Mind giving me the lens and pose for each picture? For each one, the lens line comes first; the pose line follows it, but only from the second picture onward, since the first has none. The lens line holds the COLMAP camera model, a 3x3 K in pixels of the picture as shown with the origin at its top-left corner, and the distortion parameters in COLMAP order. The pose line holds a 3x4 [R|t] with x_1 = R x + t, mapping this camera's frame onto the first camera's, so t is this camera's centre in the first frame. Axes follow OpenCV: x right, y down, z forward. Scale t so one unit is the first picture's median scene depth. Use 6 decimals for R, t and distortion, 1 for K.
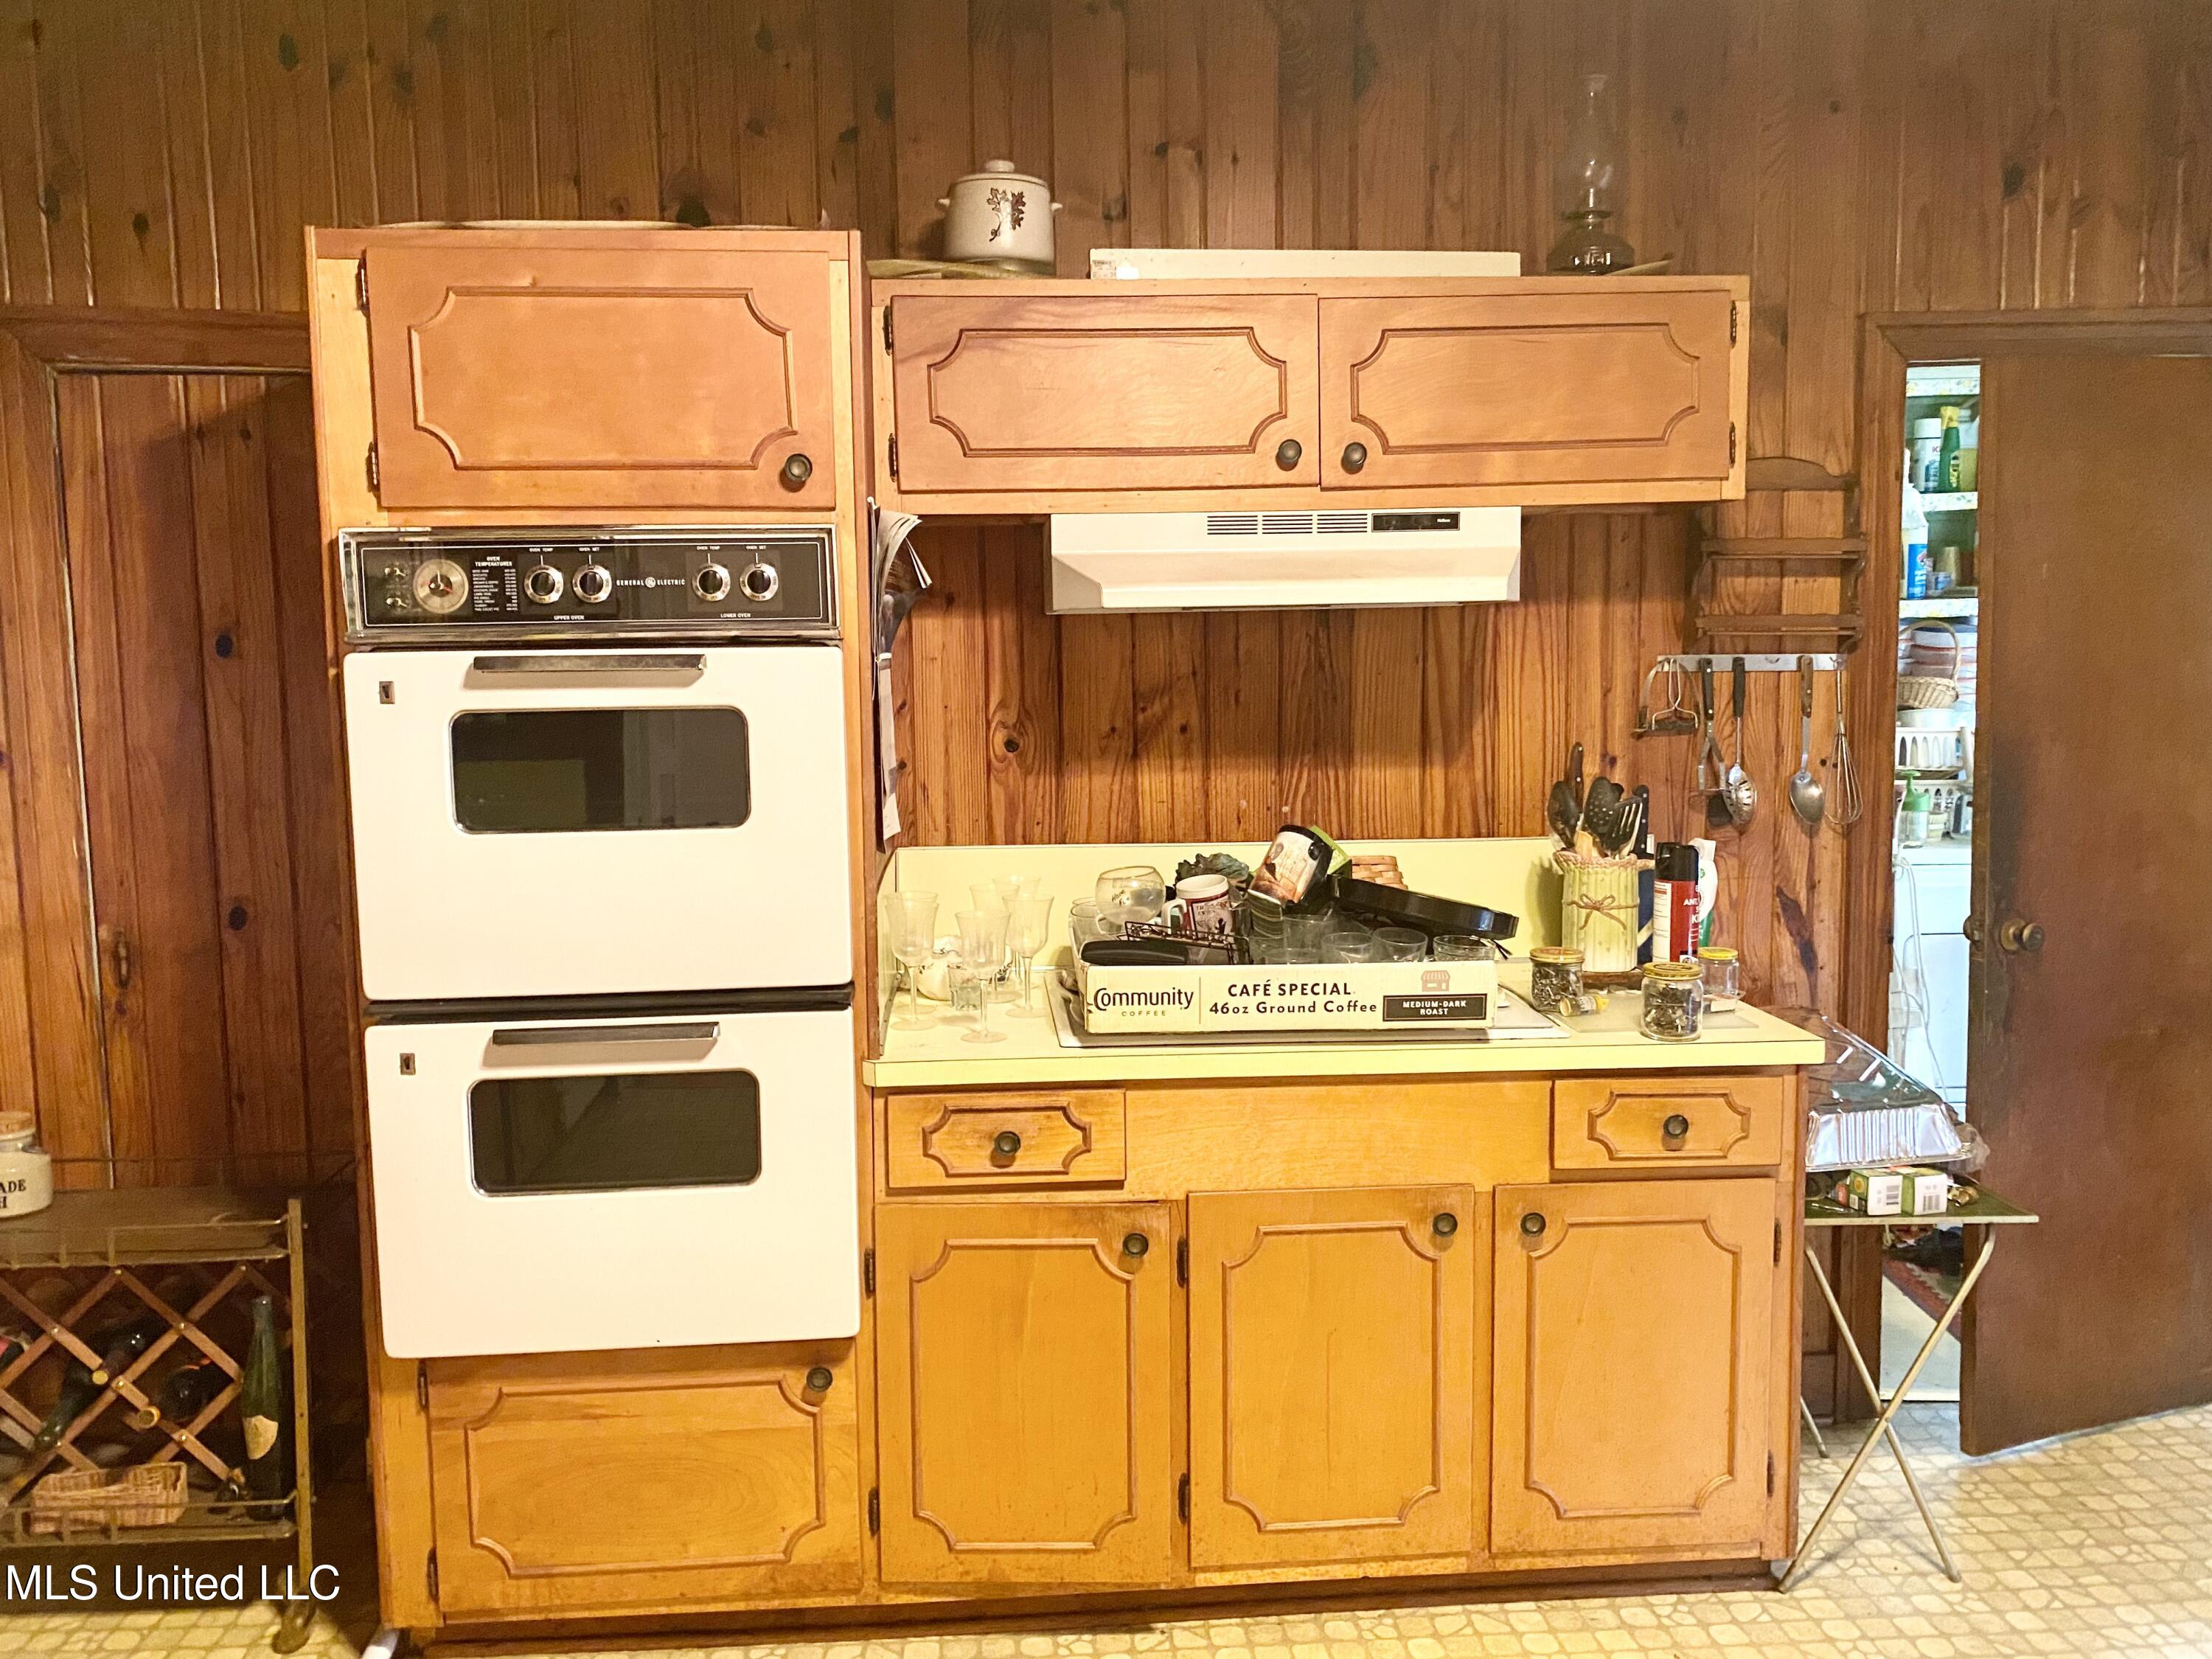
lens RADIAL K [[1697.1, 0, 1118.5], [0, 1697.1, 817.5], [0, 0, 1]] dist [-0.027821, -0.010514]
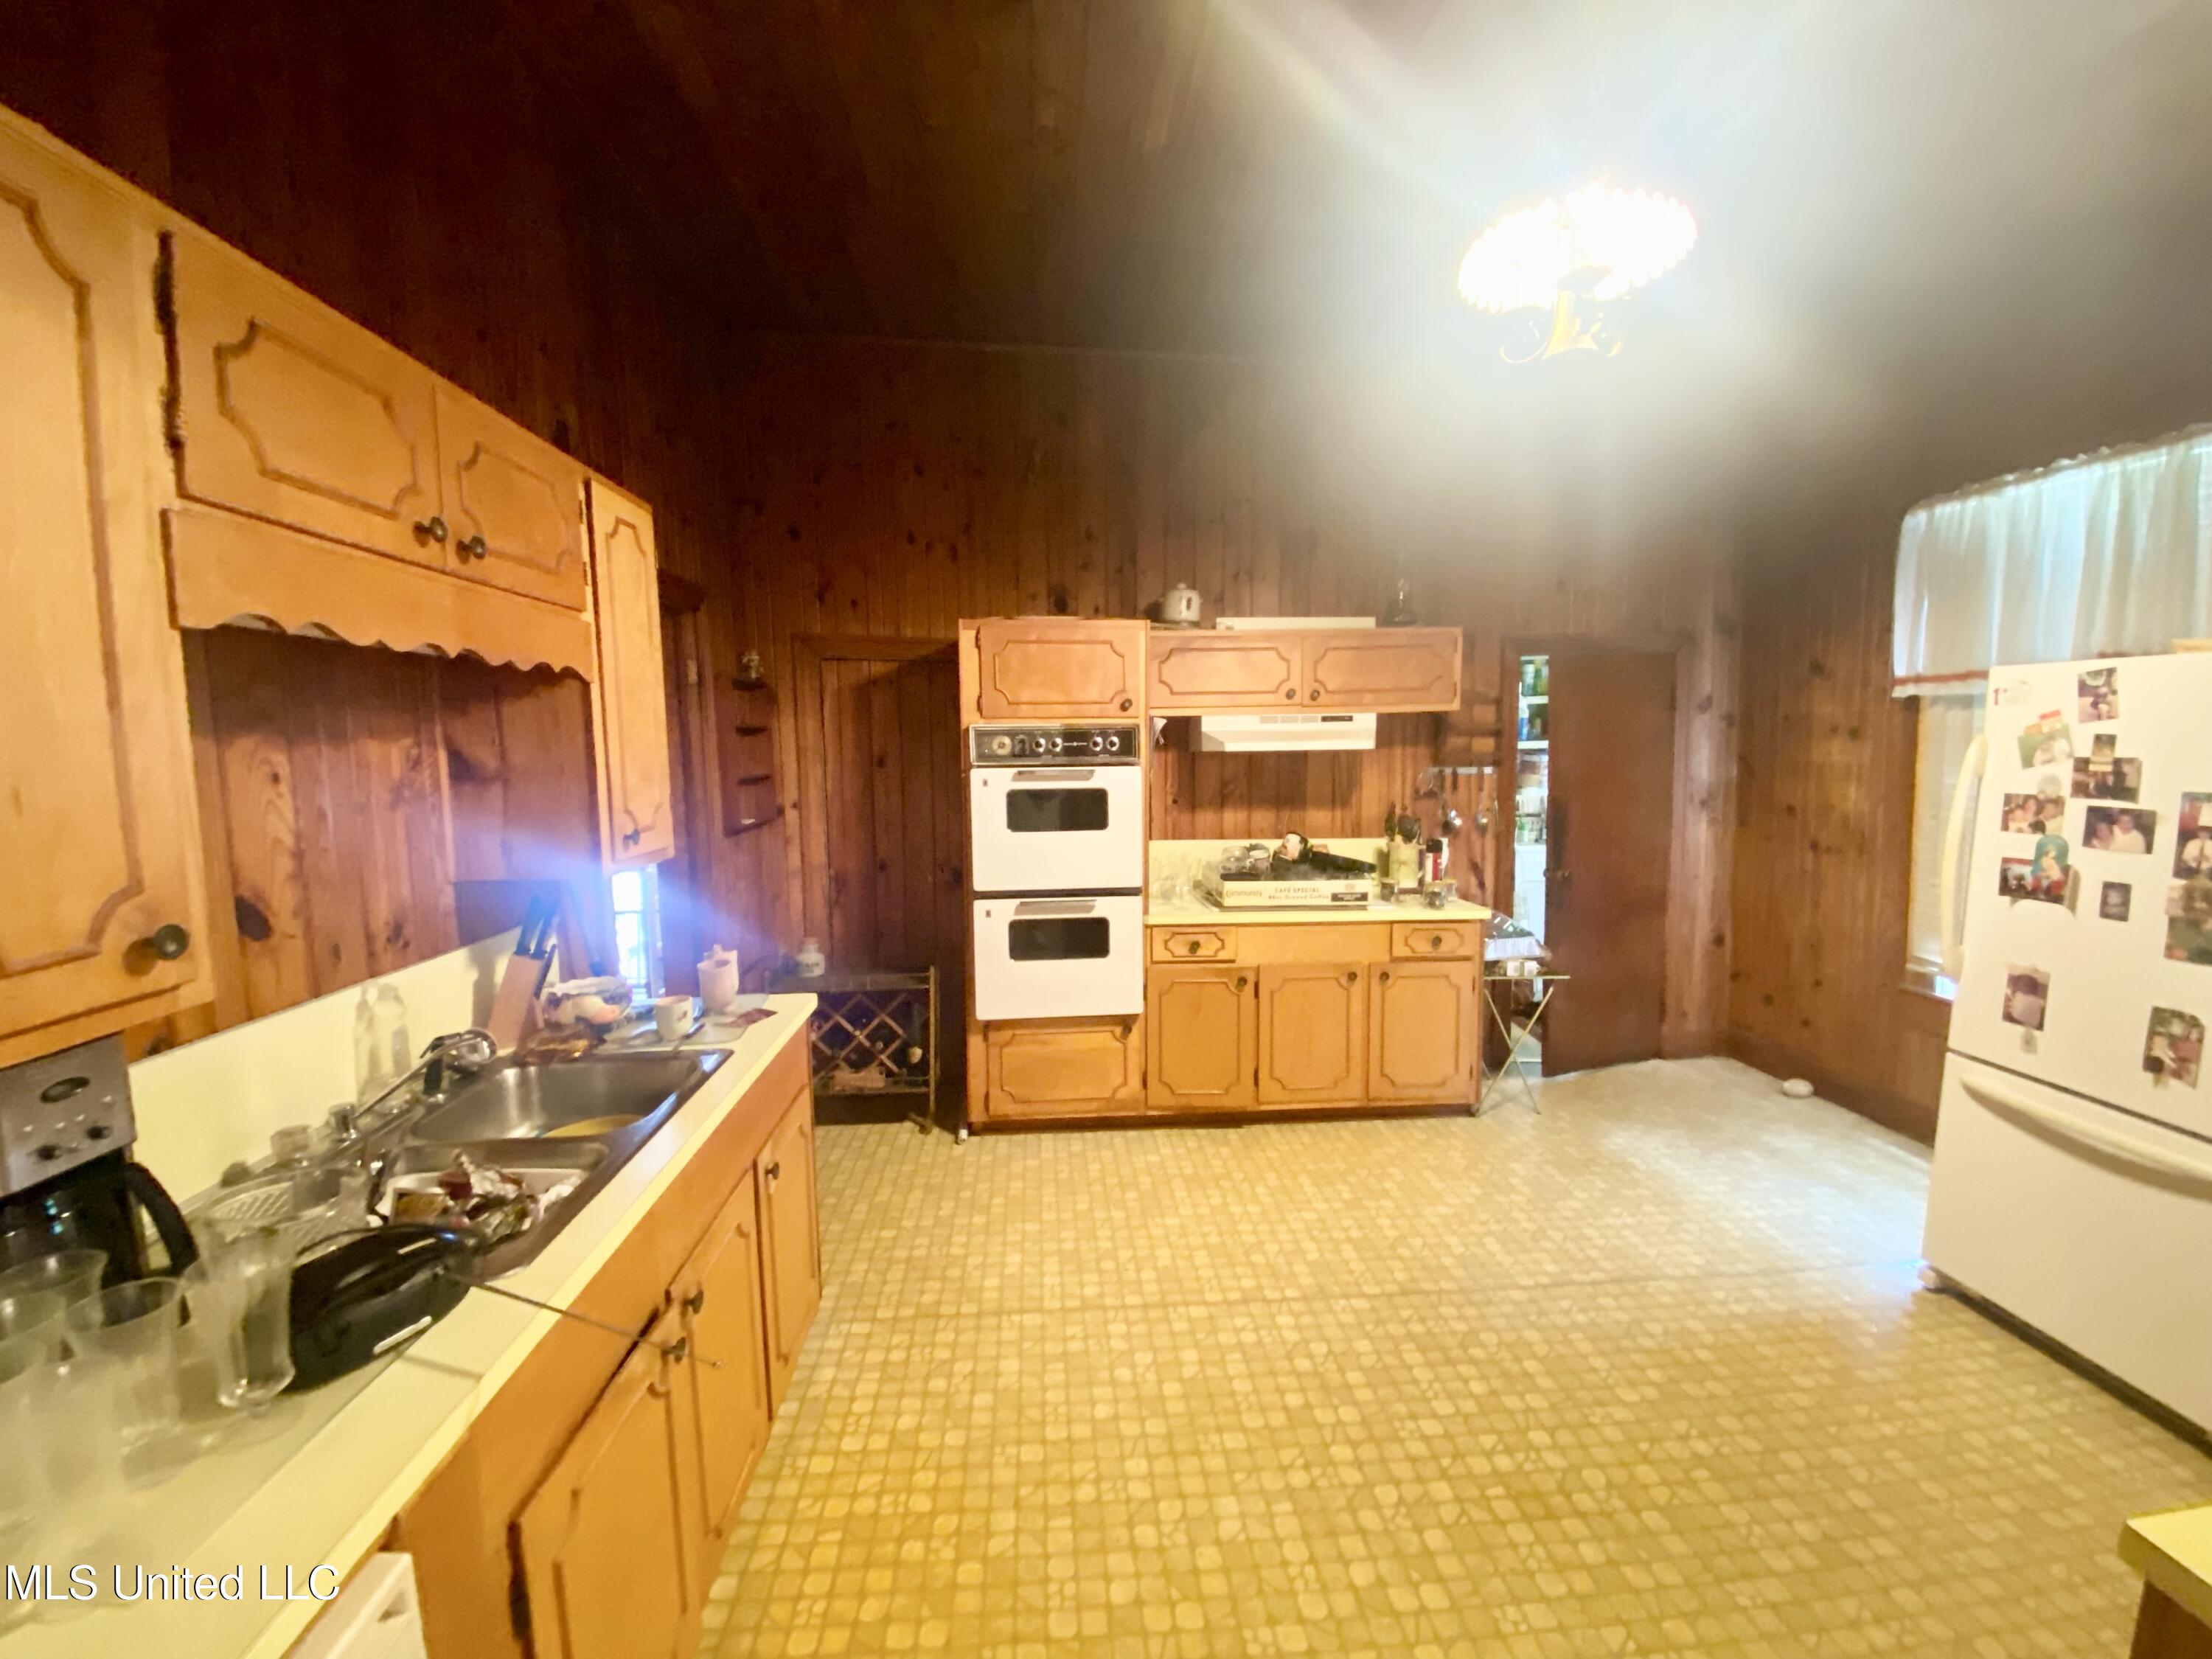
lens RADIAL K [[901.0, 0, 1084.3], [0, 901.0, 831.5], [0, 0, 1]] dist [-0.018839, -0.000970]
pose [[0.999922, 0.003545, -0.011999, -0.218444], [-0.003657, 0.999950, -0.009334, 0.019635], [0.011966, 0.009377, 0.999884, -0.453443]]
